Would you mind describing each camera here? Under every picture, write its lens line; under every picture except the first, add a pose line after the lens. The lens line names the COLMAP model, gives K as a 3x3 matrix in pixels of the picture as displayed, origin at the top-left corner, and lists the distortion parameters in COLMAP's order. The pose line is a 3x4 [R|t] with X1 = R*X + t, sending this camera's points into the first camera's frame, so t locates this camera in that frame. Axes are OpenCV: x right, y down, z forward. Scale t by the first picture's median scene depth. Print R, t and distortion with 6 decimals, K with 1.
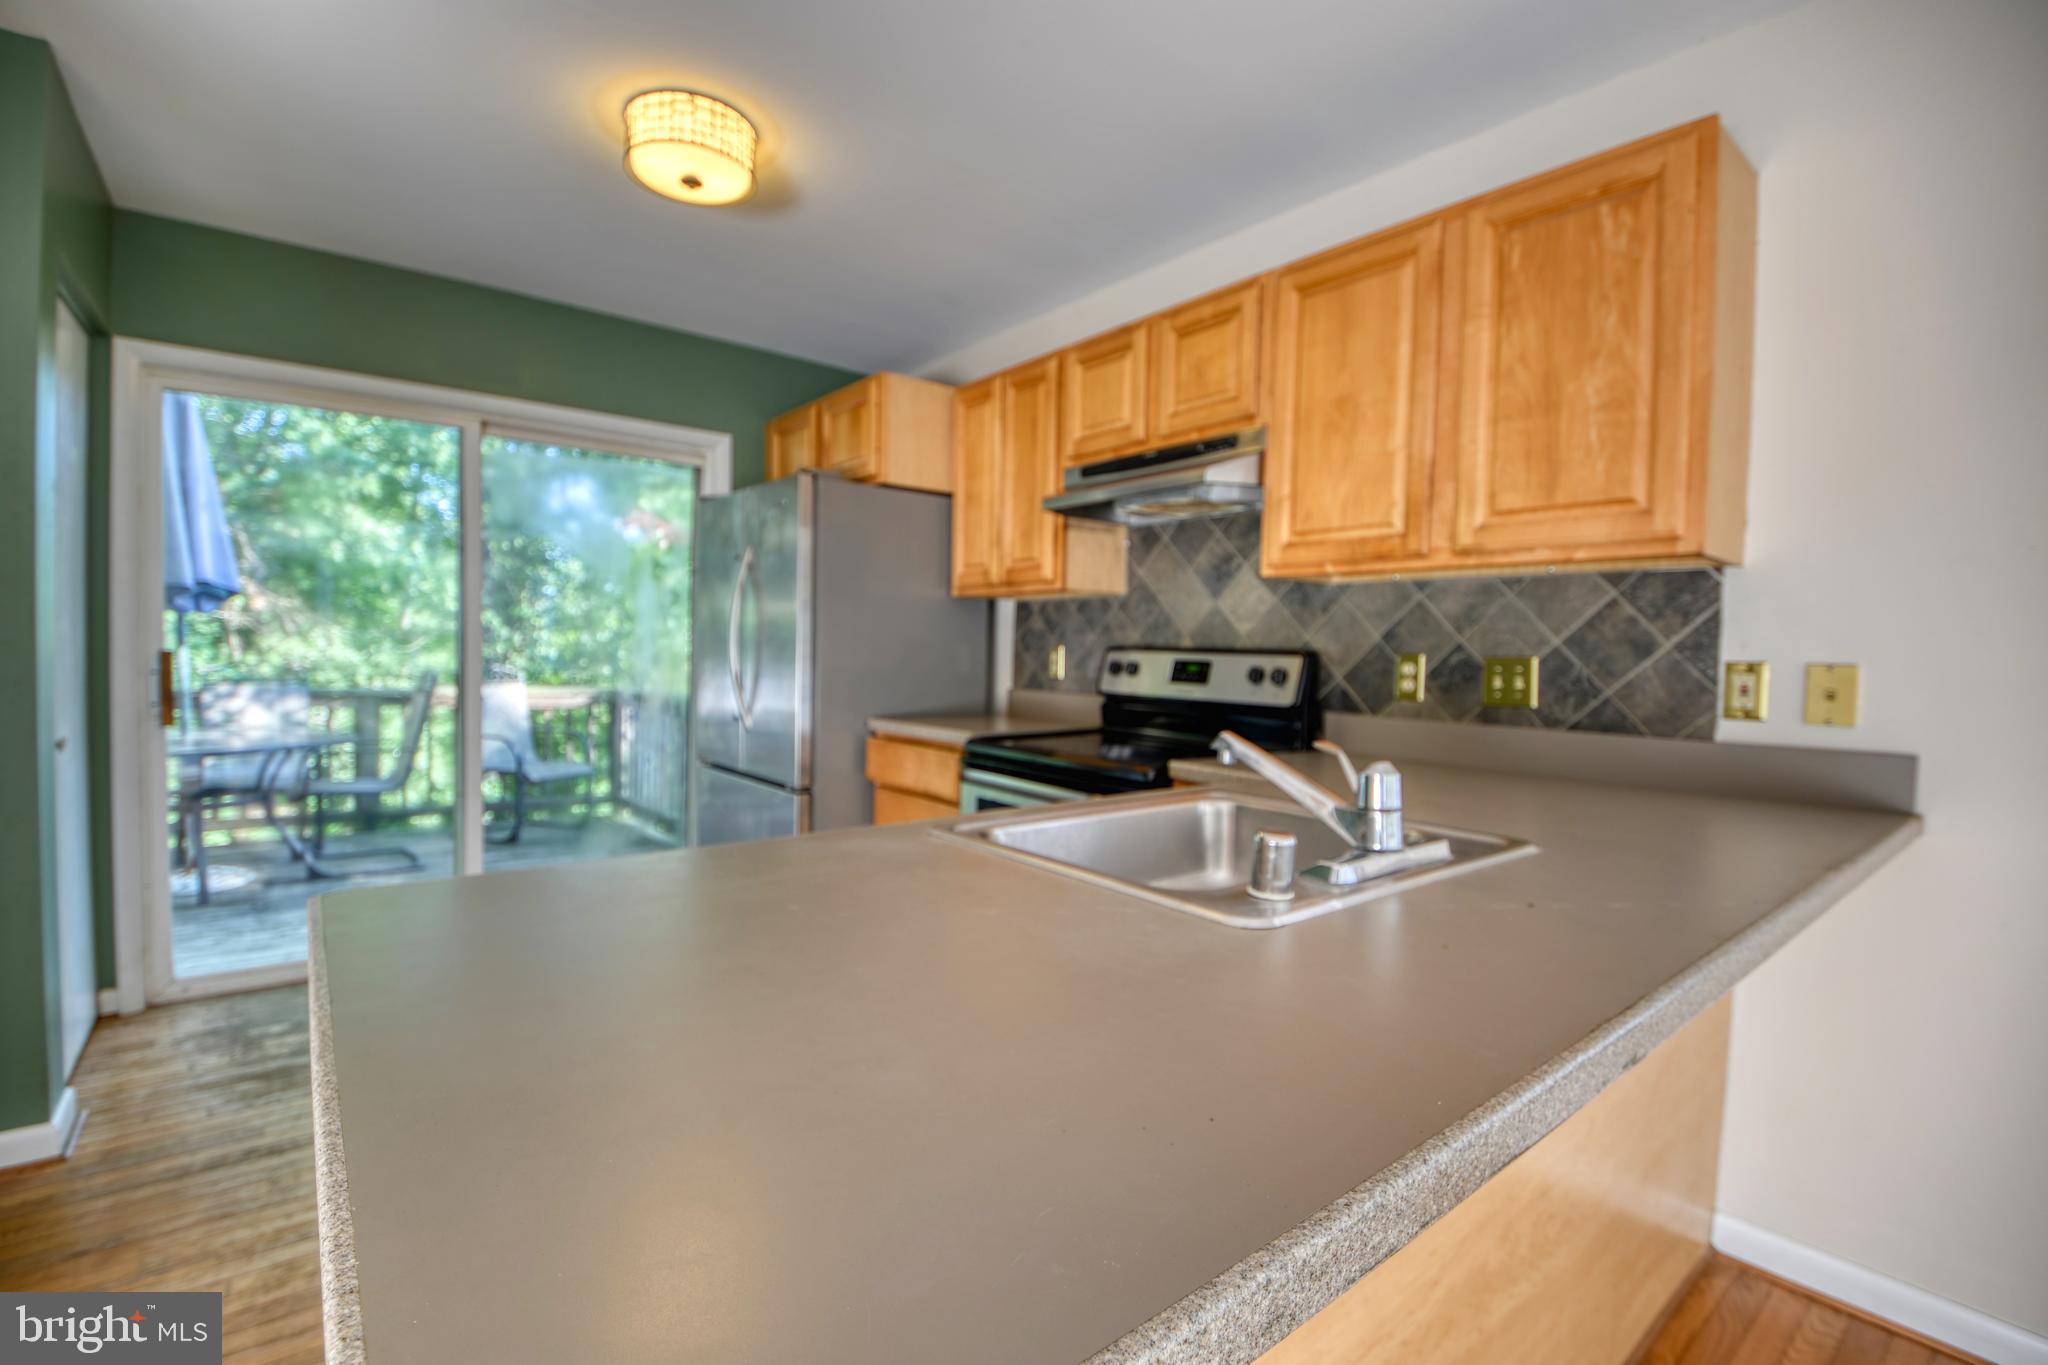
lens RADIAL K [[900.5, 0, 1016.8], [0, 900.5, 681.5], [0, 0, 1]] dist [0.002258, -0.017983]
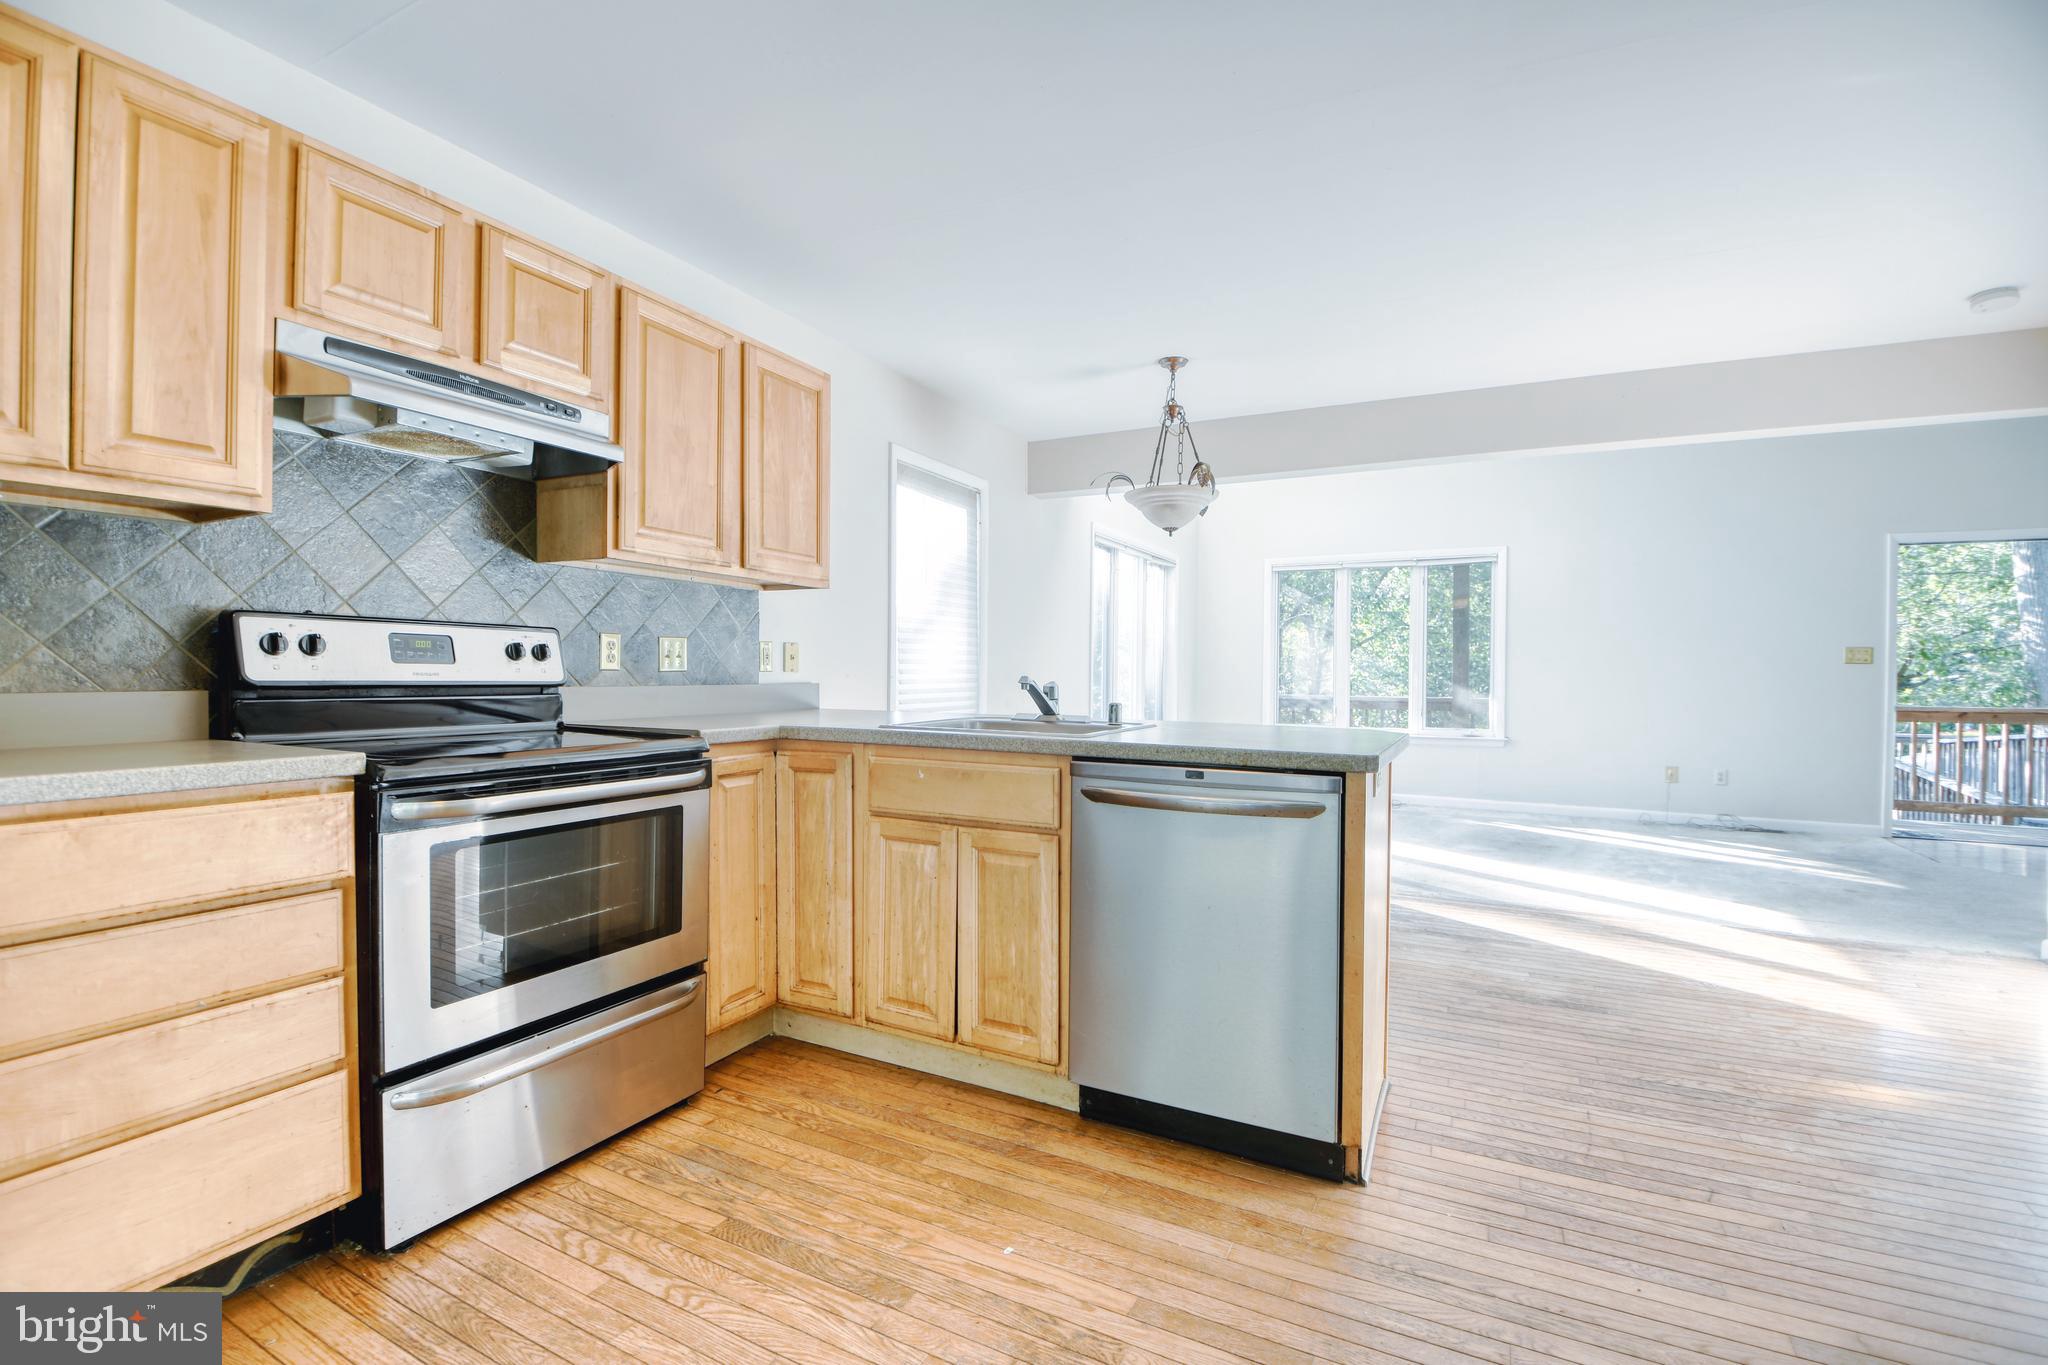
lens RADIAL K [[900.5, 0, 1016.8], [0, 900.5, 681.5], [0, 0, 1]] dist [0.002258, -0.017983]
pose [[-0.401179, -0.035660, 0.915305, -0.938162], [0.013178, 0.998914, 0.044694, -0.011692], [-0.915905, 0.029992, -0.400273, 1.023480]]
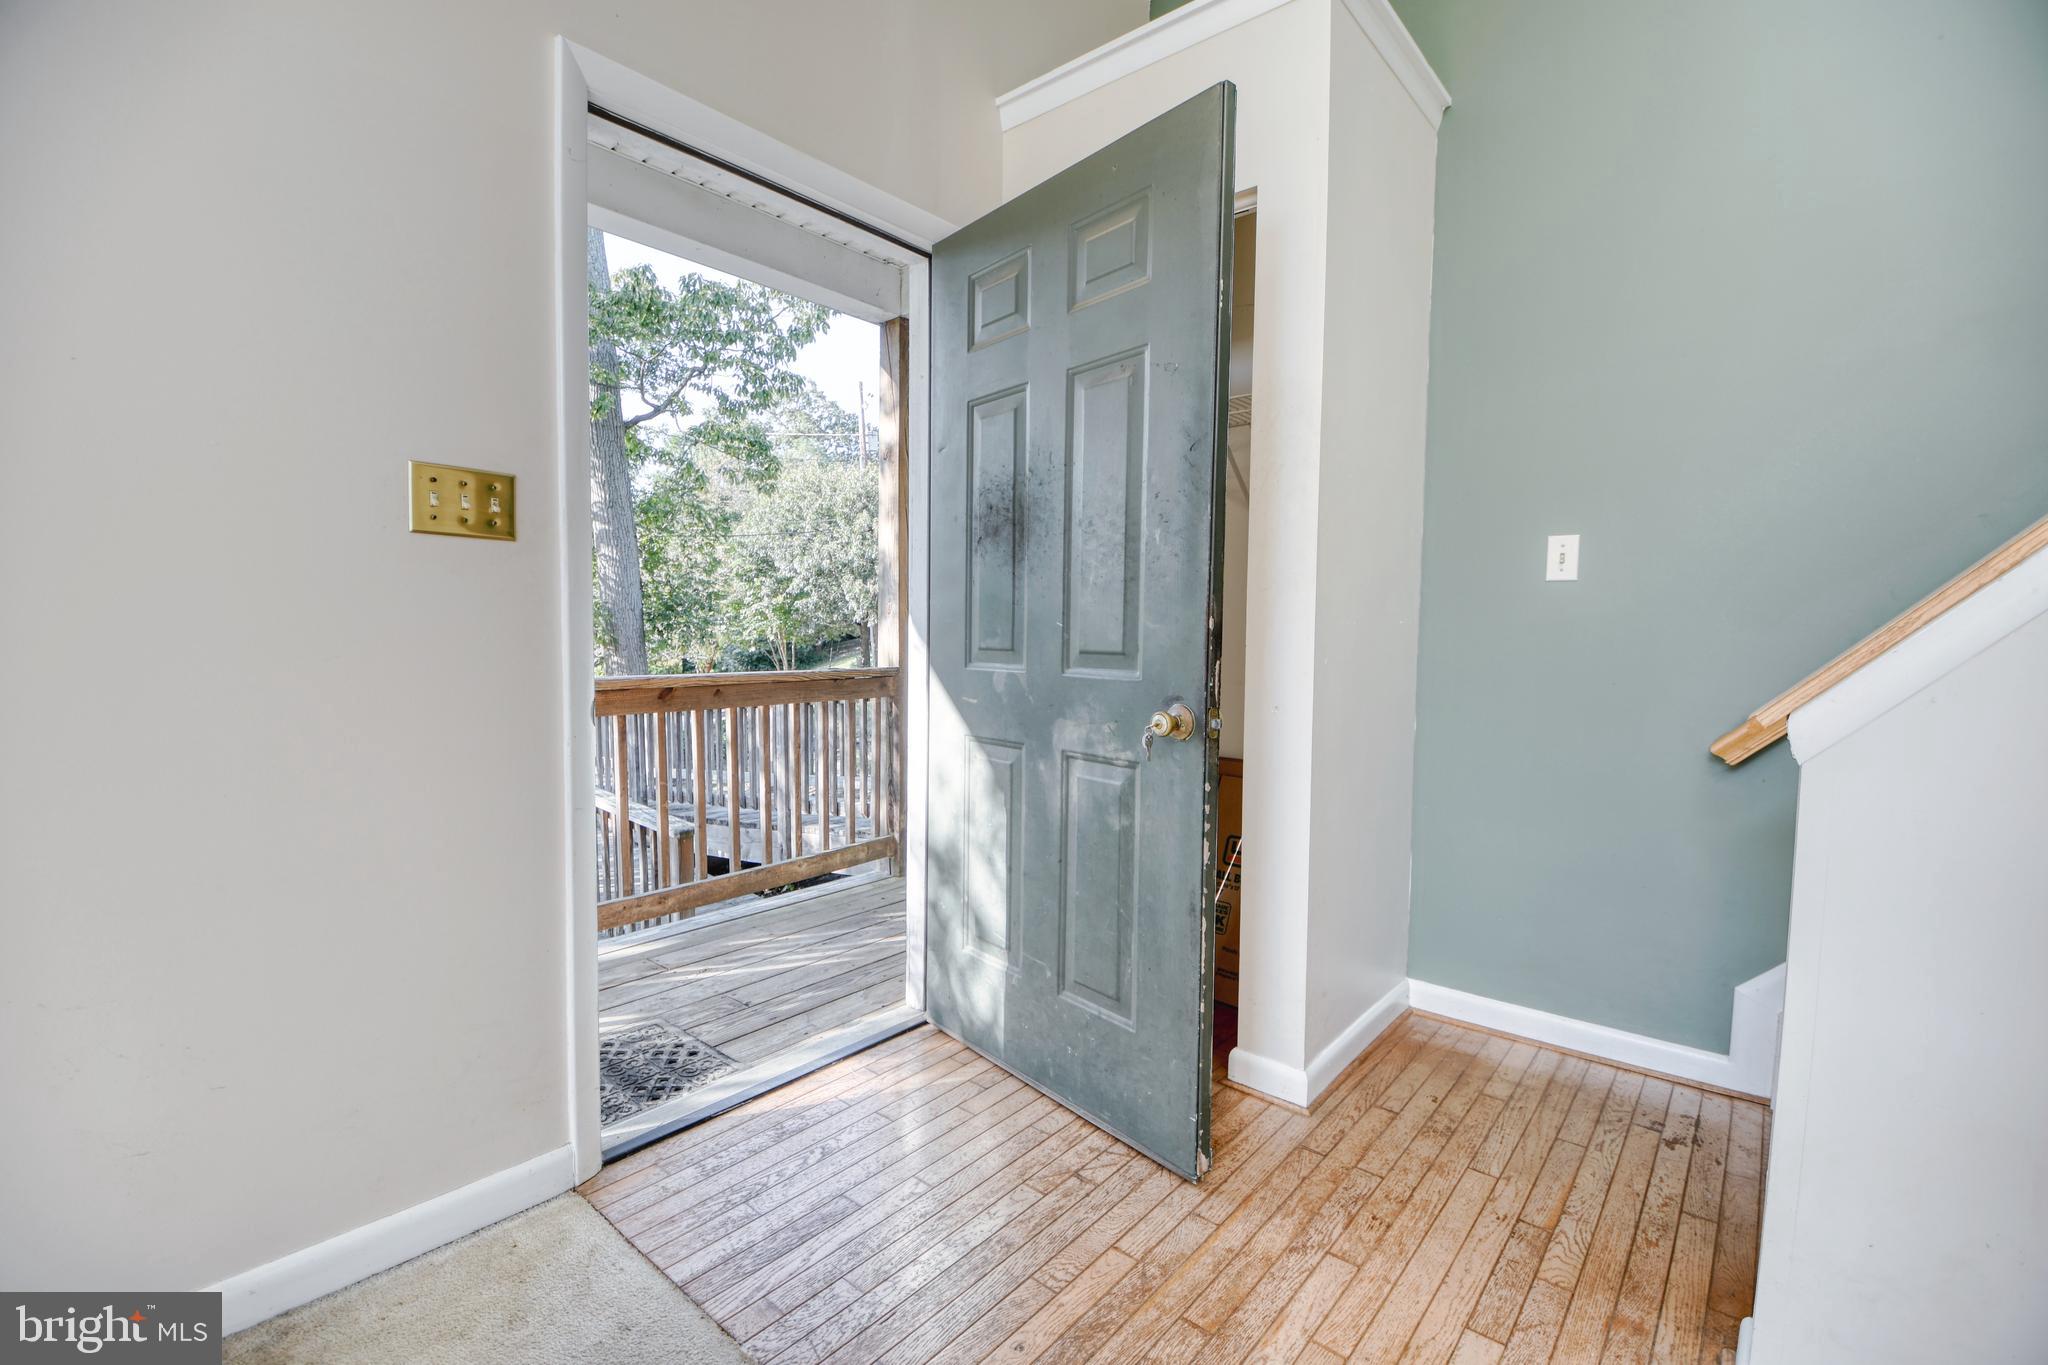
lens RADIAL K [[898.7, 0, 1016.6], [0, 898.7, 681.2], [0, 0, 1]] dist [0.013750, -0.025363]
pose [[-0.982524, -0.025521, -0.184378, 0.285744], [-0.041738, 0.995539, 0.084614, 0.127269], [0.181396, 0.090830, -0.979206, -1.798347]]
